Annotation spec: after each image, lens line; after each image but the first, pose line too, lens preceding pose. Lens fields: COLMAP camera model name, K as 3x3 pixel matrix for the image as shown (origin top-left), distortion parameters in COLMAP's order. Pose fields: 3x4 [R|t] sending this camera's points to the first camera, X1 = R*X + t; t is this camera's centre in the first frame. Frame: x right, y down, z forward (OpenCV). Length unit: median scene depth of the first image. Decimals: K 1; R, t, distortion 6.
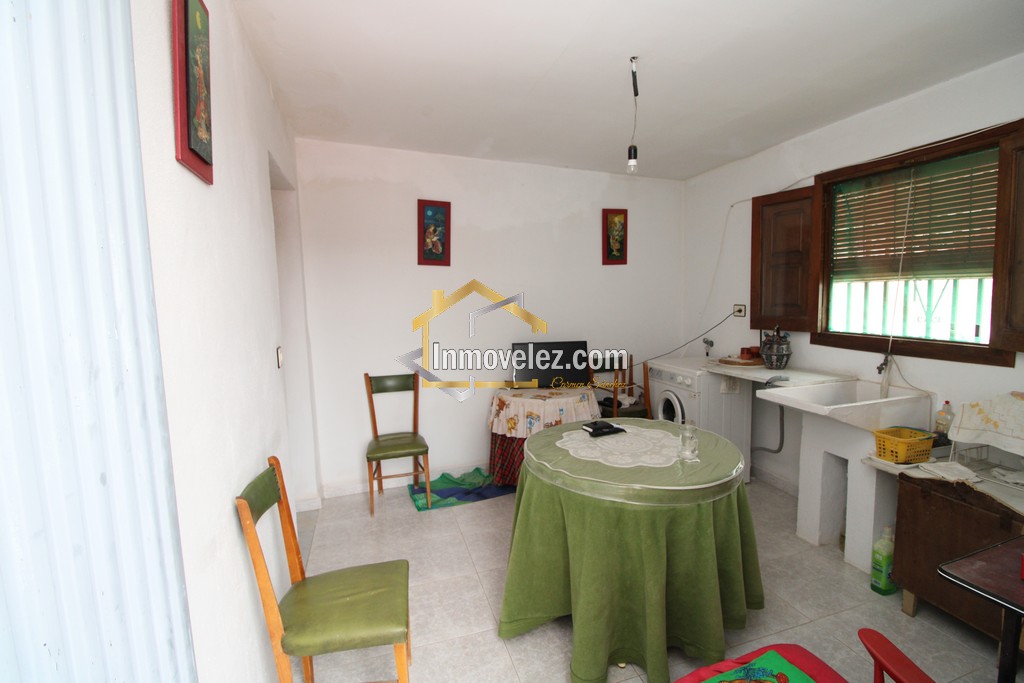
lens RADIAL K [[480.4, 0, 510.2], [0, 480.4, 337.0], [0, 0, 1]] dist [-0.003362, -0.010550]
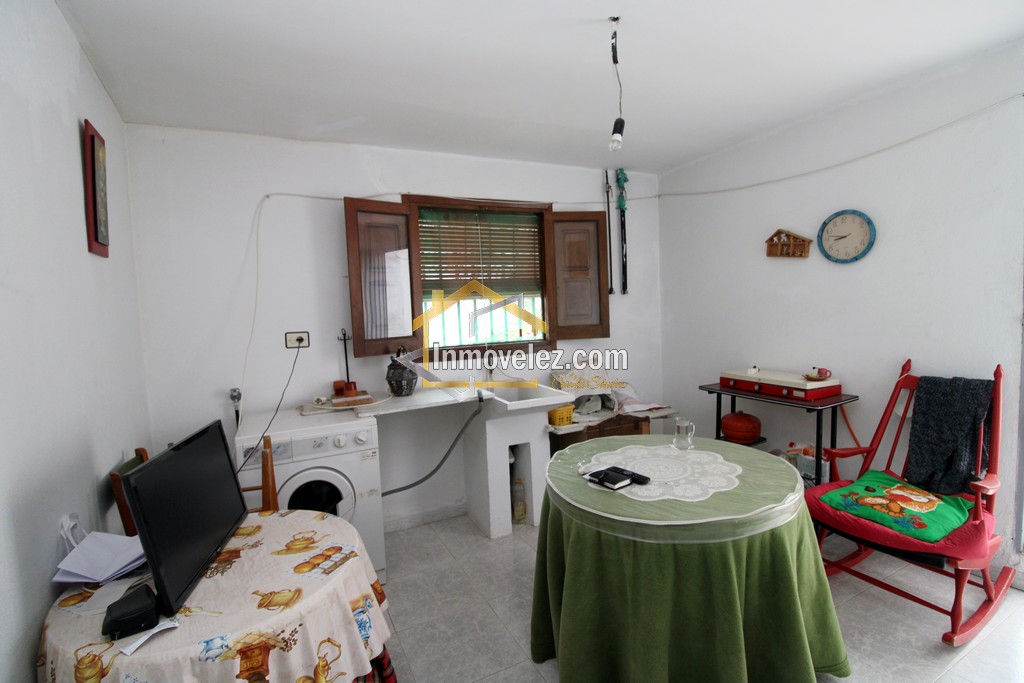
lens RADIAL K [[480.4, 0, 509.8], [0, 480.4, 343.4], [0, 0, 1]] dist [-0.003362, -0.010550]
pose [[-0.187338, -0.046580, 0.981190, -0.481684], [0.135092, 0.988162, 0.072704, -0.088071], [-0.972962, 0.146171, -0.178828, 1.212587]]
